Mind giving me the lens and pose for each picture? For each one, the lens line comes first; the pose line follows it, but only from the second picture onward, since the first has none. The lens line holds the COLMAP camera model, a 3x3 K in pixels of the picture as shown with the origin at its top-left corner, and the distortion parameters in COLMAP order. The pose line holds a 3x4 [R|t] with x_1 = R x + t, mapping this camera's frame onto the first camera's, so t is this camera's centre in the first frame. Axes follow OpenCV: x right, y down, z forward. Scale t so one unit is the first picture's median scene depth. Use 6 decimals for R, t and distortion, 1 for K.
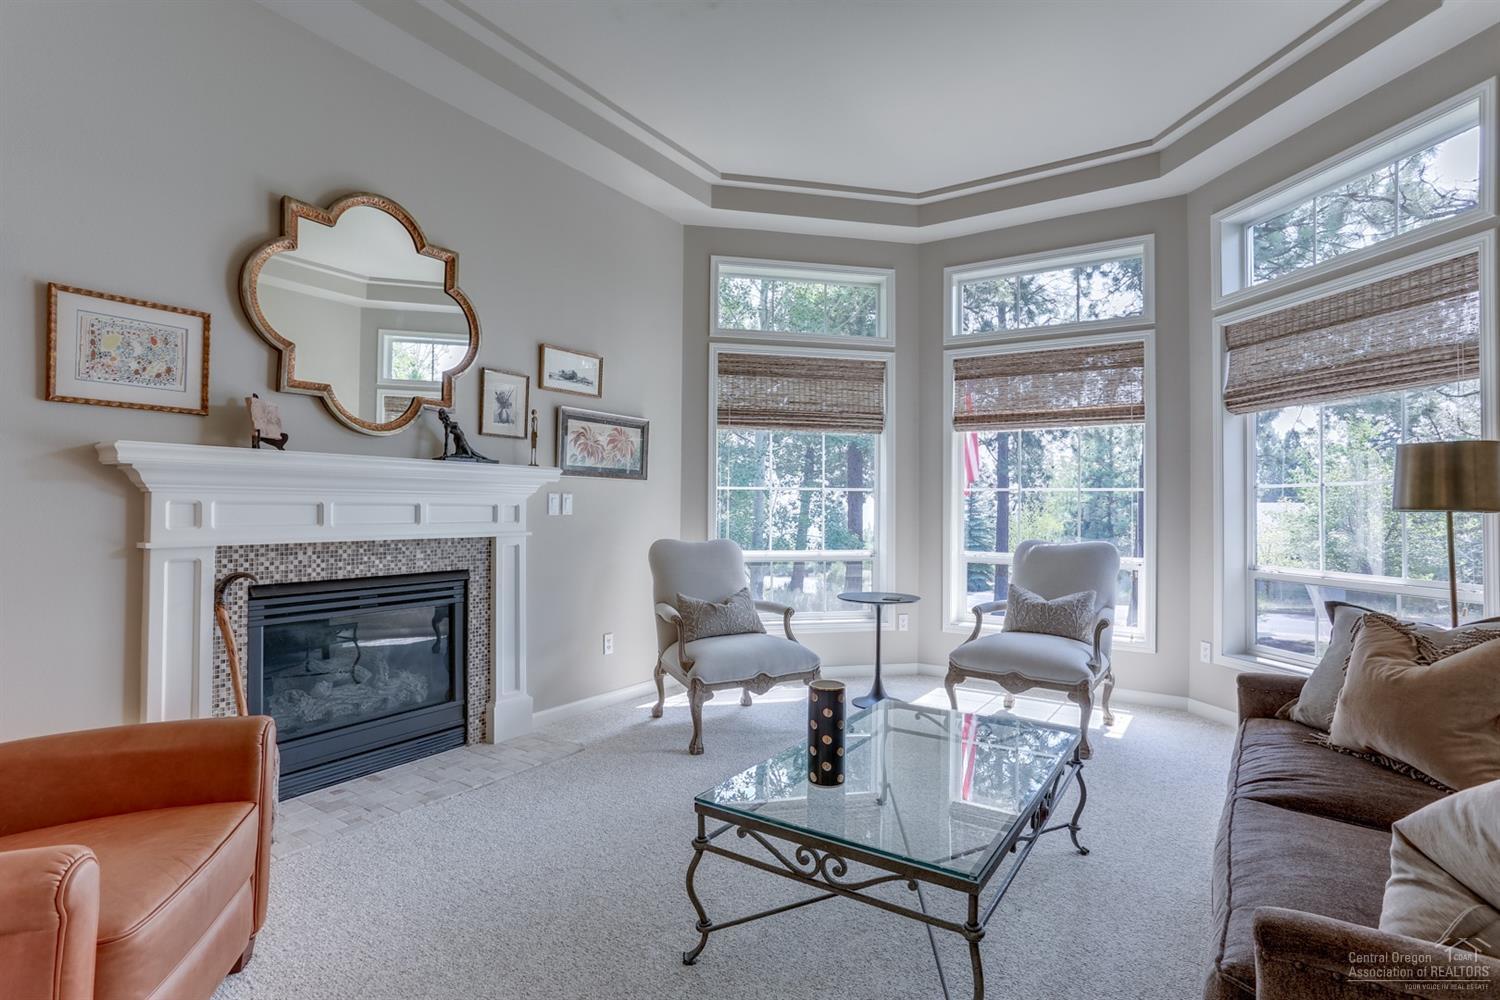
lens RADIAL K [[743.1, 0, 791.8], [0, 743.1, 498.7], [0, 0, 1]] dist [-0.012650, 0.011012]
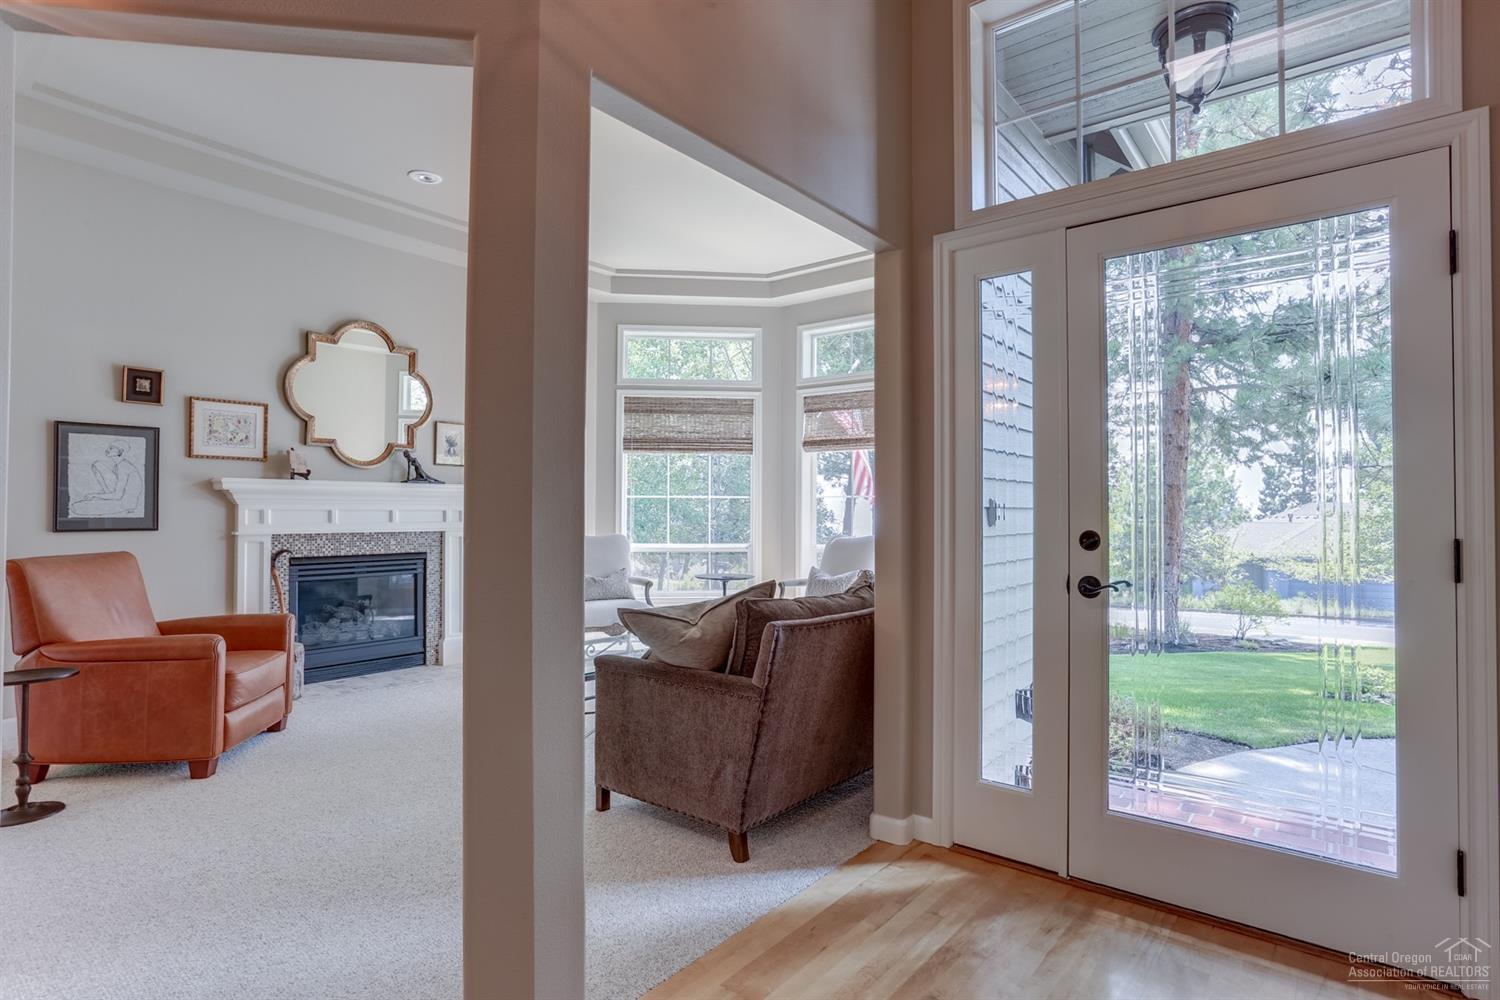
lens RADIAL K [[764.0, 0, 758.0], [0, 764.0, 502.6], [0, 0, 1]] dist [0.006160, -0.001965]
pose [[0.993961, -0.005223, -0.109612, 0.515911], [0.005291, 0.999986, 0.000327, -0.006115], [0.109609, -0.000905, 0.993974, -0.616899]]
